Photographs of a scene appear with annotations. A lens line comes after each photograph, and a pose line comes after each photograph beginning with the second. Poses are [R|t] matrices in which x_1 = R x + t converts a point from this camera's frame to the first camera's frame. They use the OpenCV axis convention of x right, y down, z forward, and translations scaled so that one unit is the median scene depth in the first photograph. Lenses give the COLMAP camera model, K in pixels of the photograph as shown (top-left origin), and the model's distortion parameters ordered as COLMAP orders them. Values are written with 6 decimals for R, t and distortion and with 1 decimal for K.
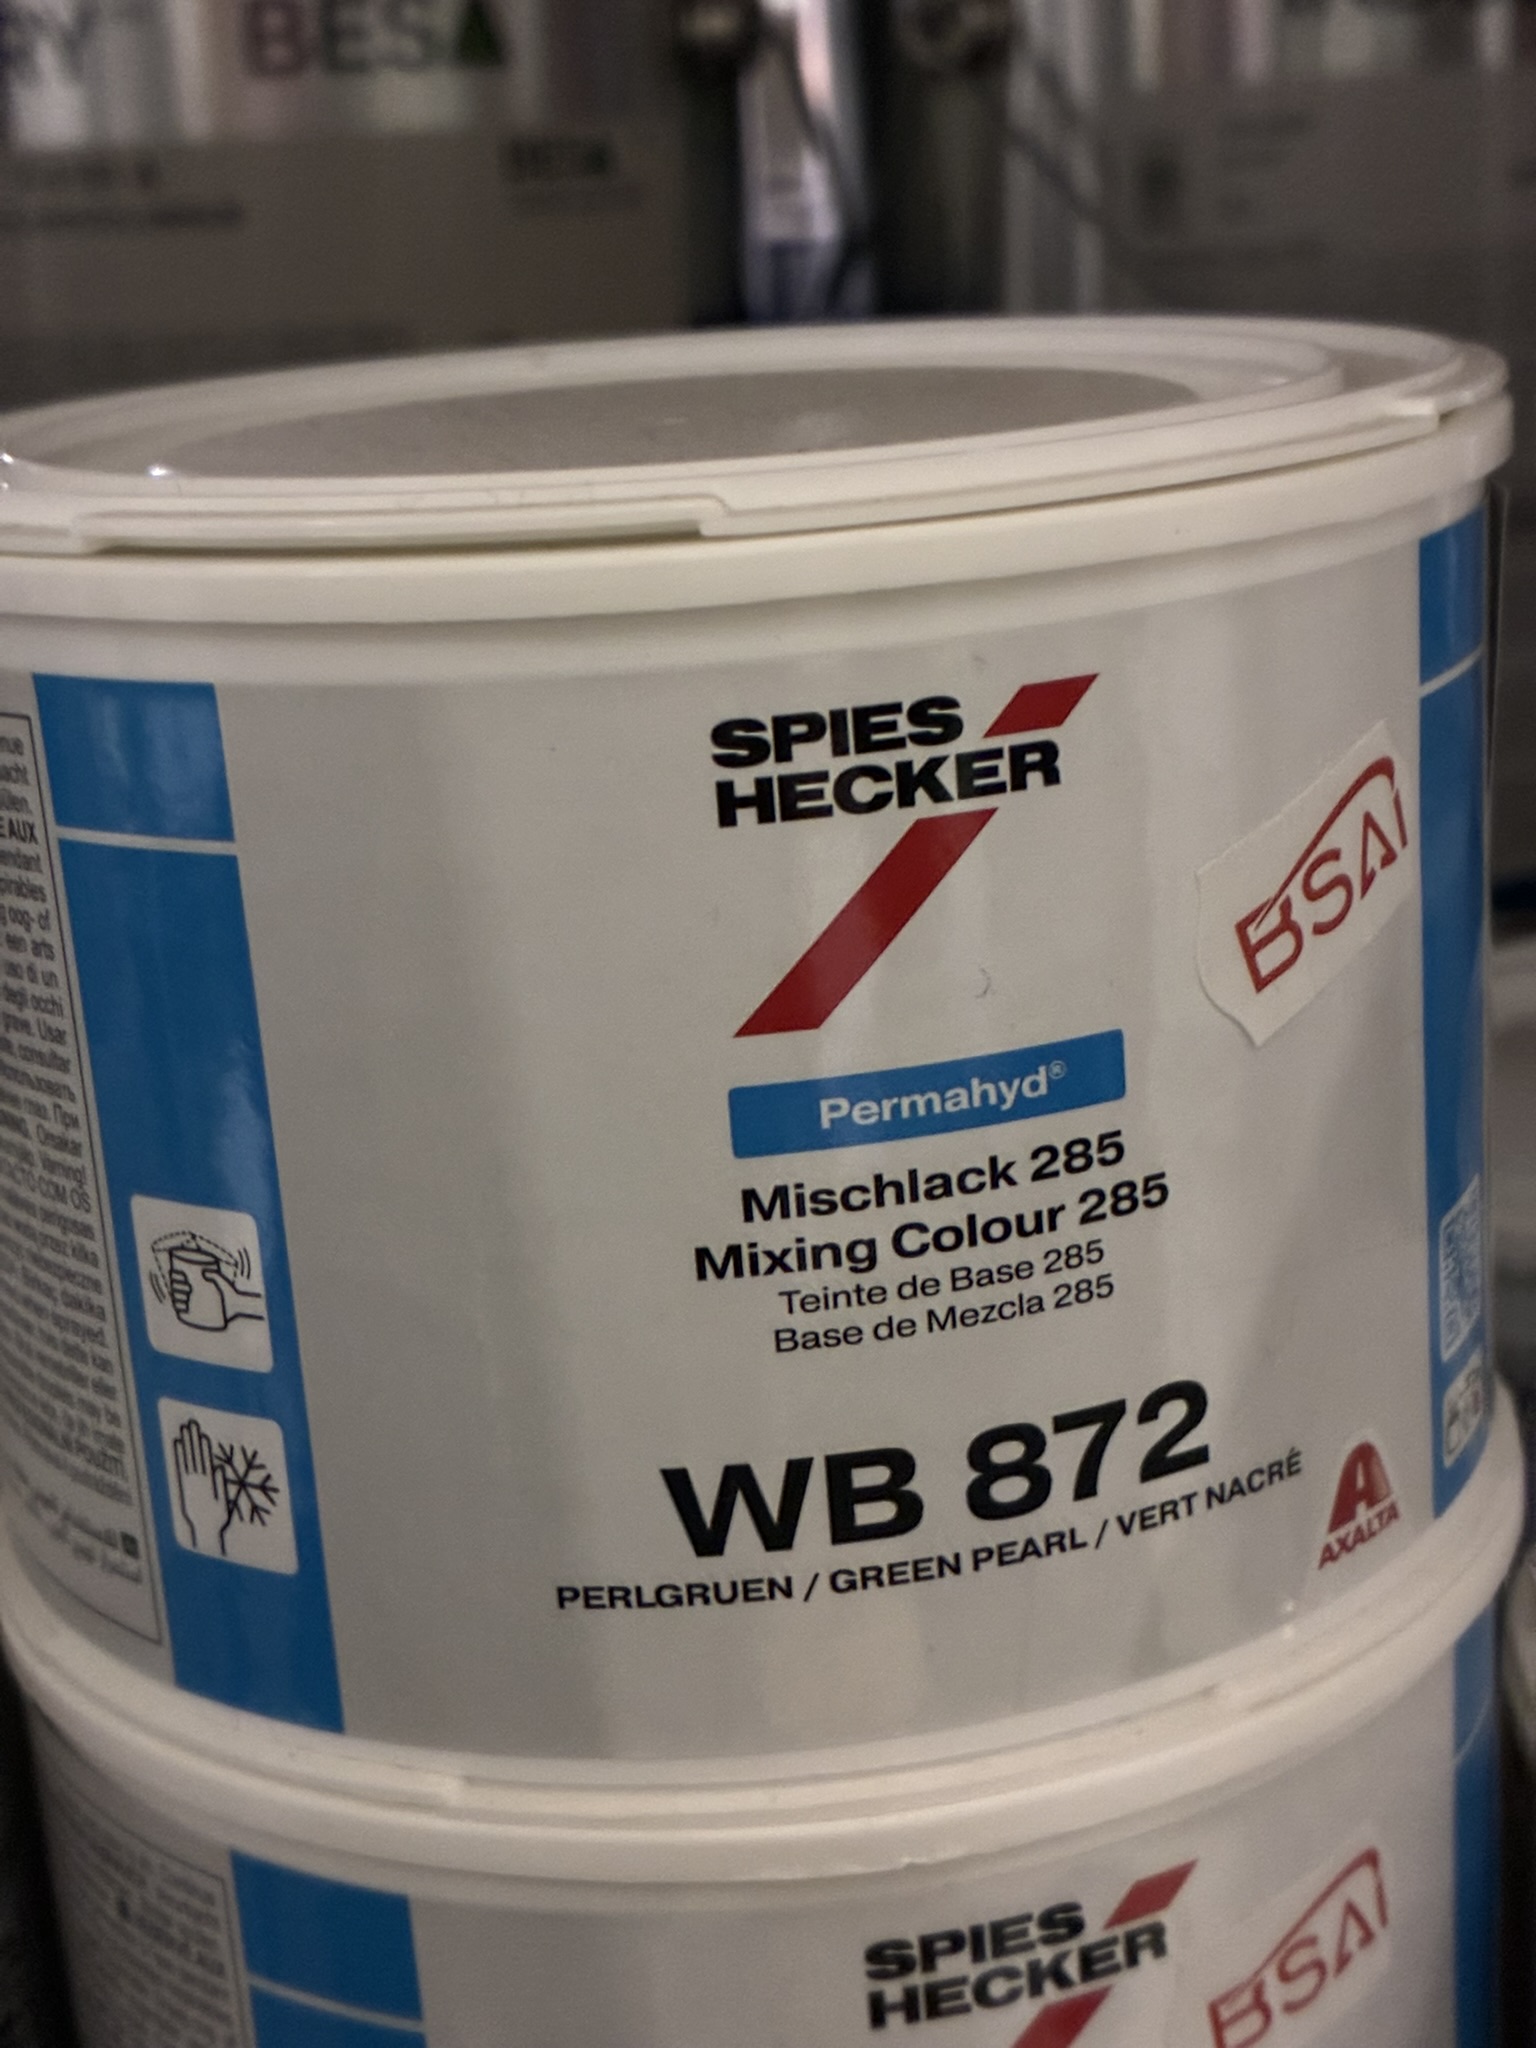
lens RADIAL K [[3175.7, 0, 765.3], [0, 3175.7, 979.0], [0, 0, 1]] dist [0.225919, -1.287201]
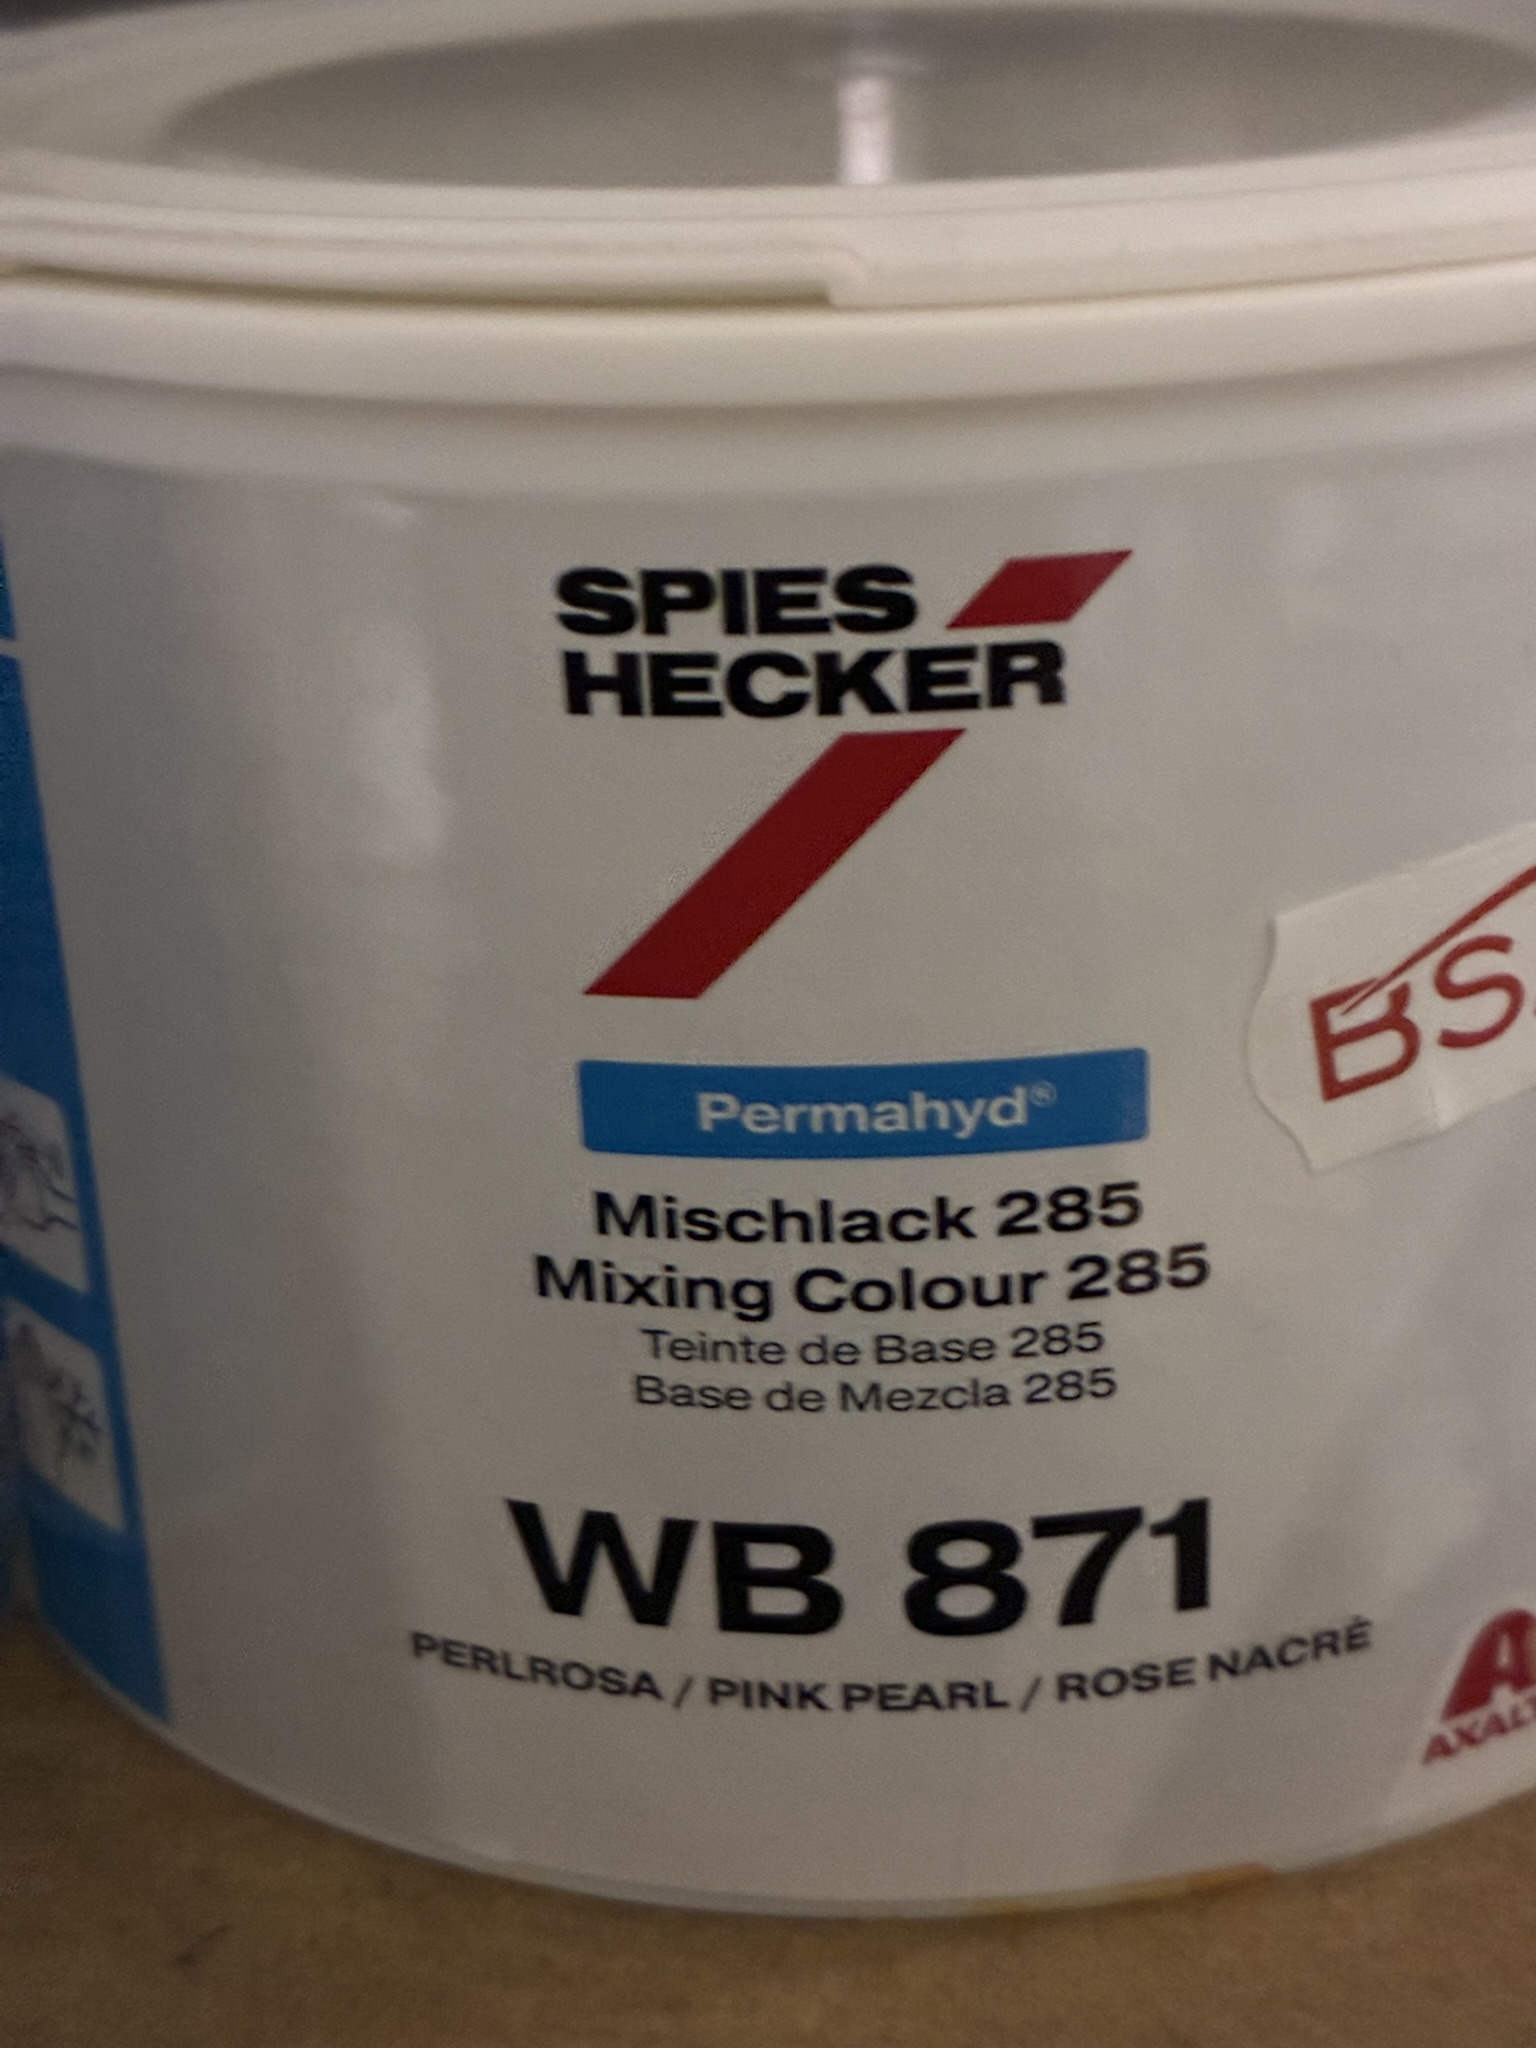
lens RADIAL K [[3175.7, 0, 765.3], [0, 3175.7, 979.0], [0, 0, 1]] dist [0.225919, -1.287201]
pose [[0.957752, 0.141593, -0.250325, 0.208061], [-0.108214, 0.983865, 0.142477, -0.092161], [0.266460, -0.109369, 0.957621, 0.302647]]
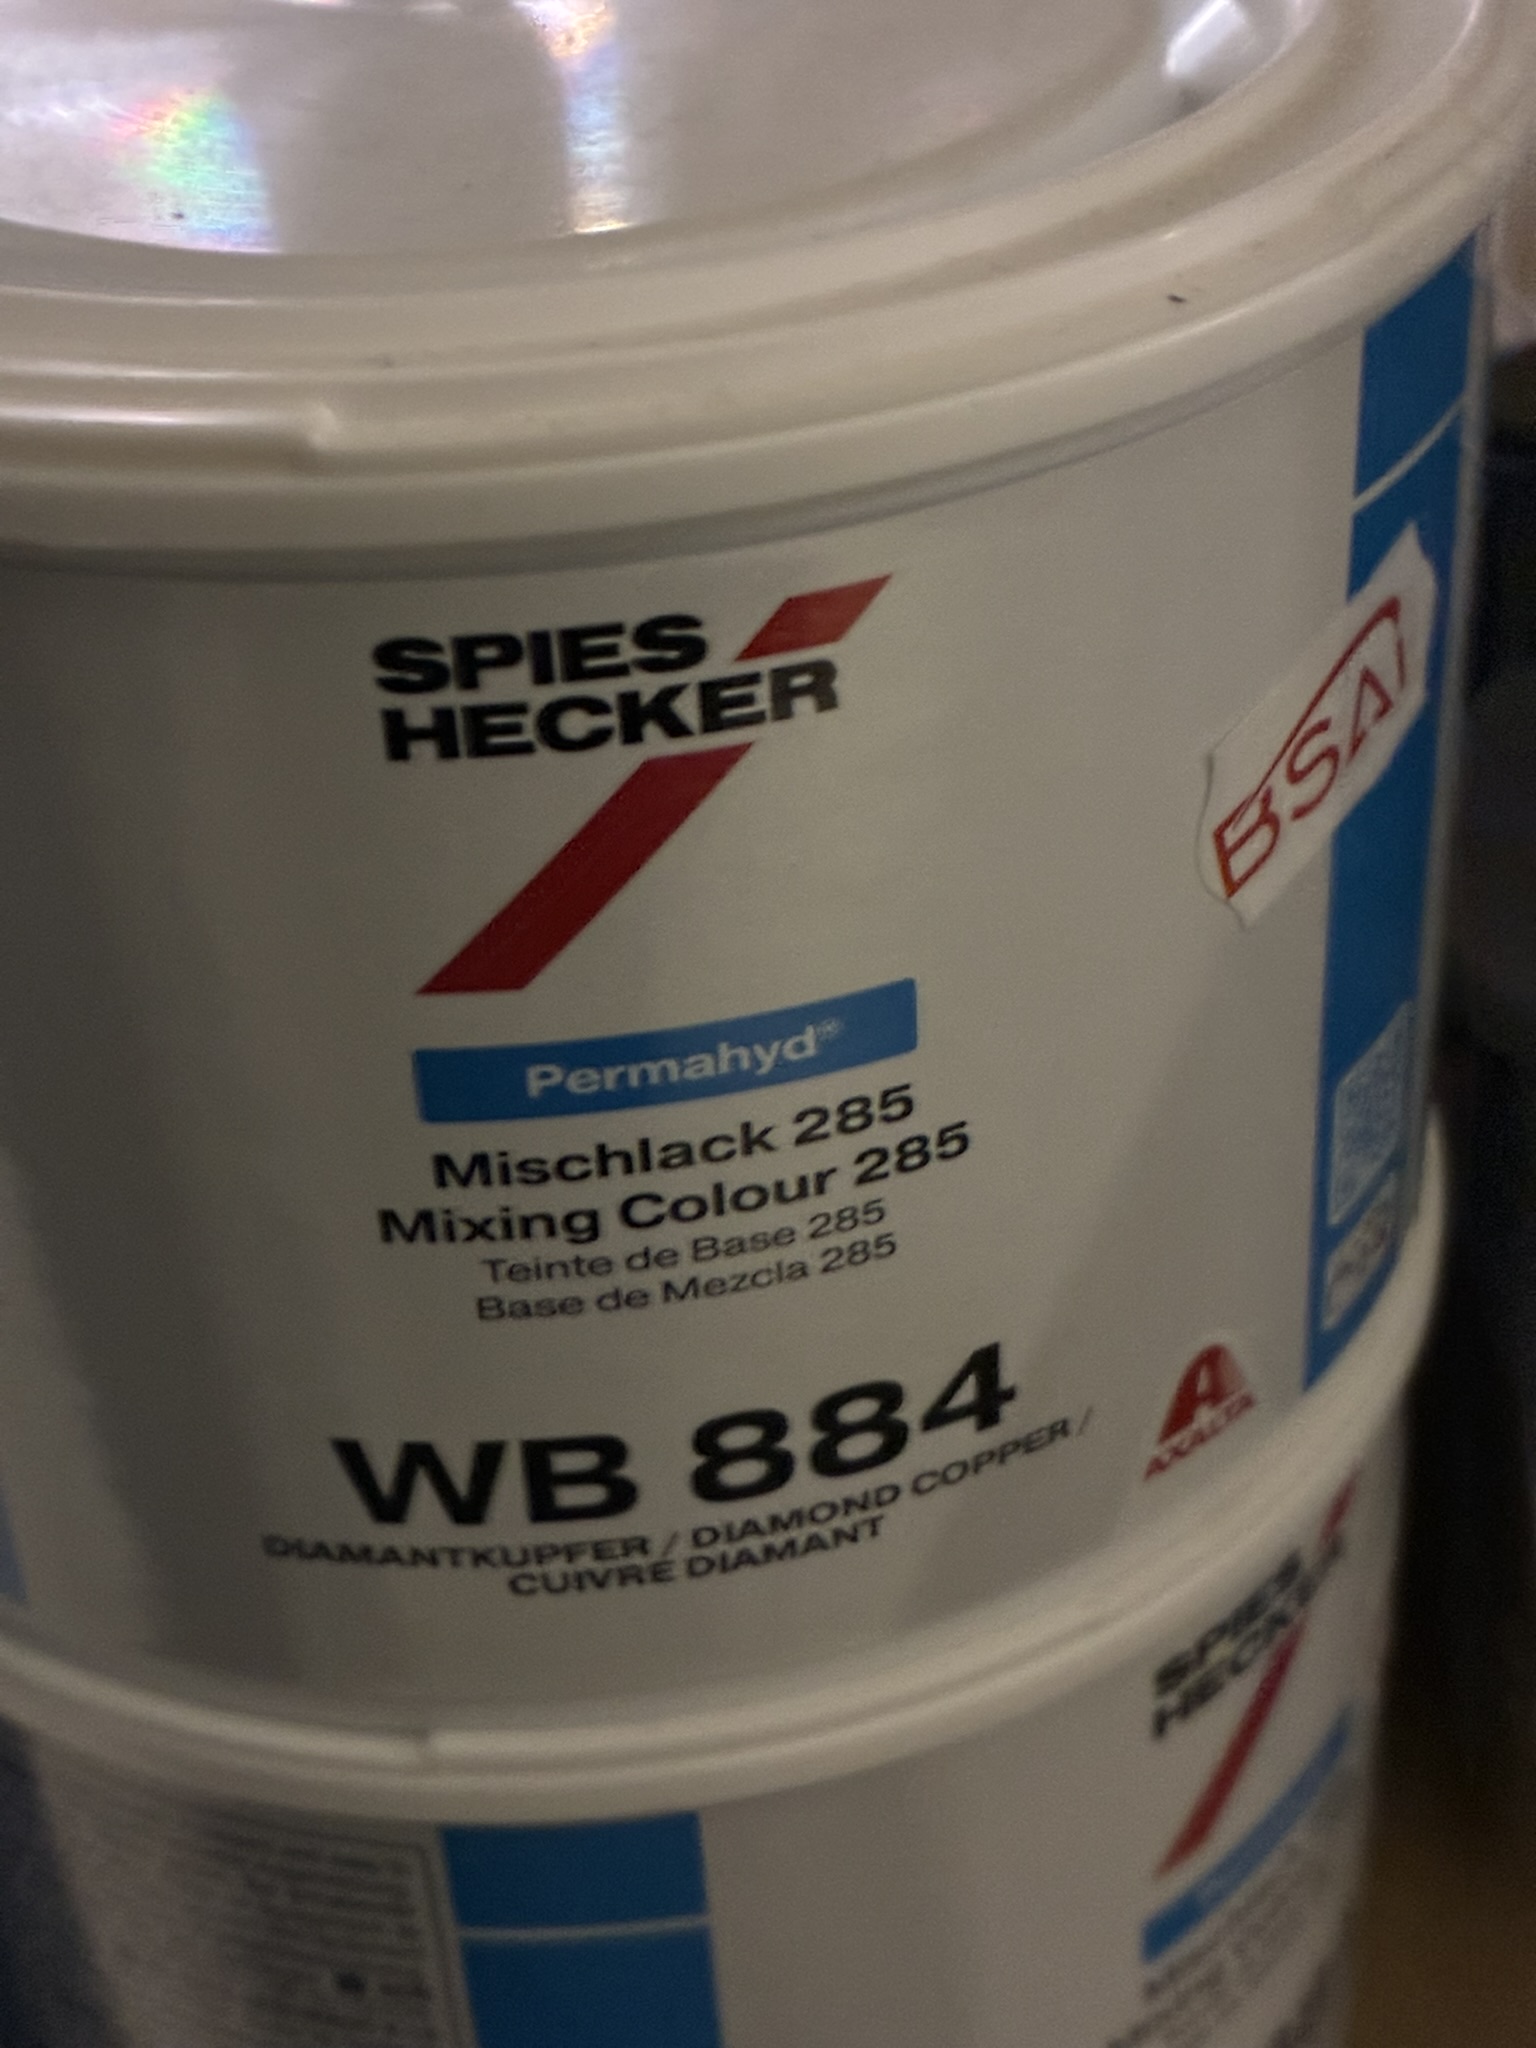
lens RADIAL K [[3175.7, 0, 765.3], [0, 3175.7, 979.0], [0, 0, 1]] dist [0.225919, -1.287201]
pose [[0.997607, 0.058690, -0.036540, 0.104561], [-0.044439, 0.949243, 0.311388, -0.234087], [0.052961, -0.309019, 0.949580, 0.238247]]
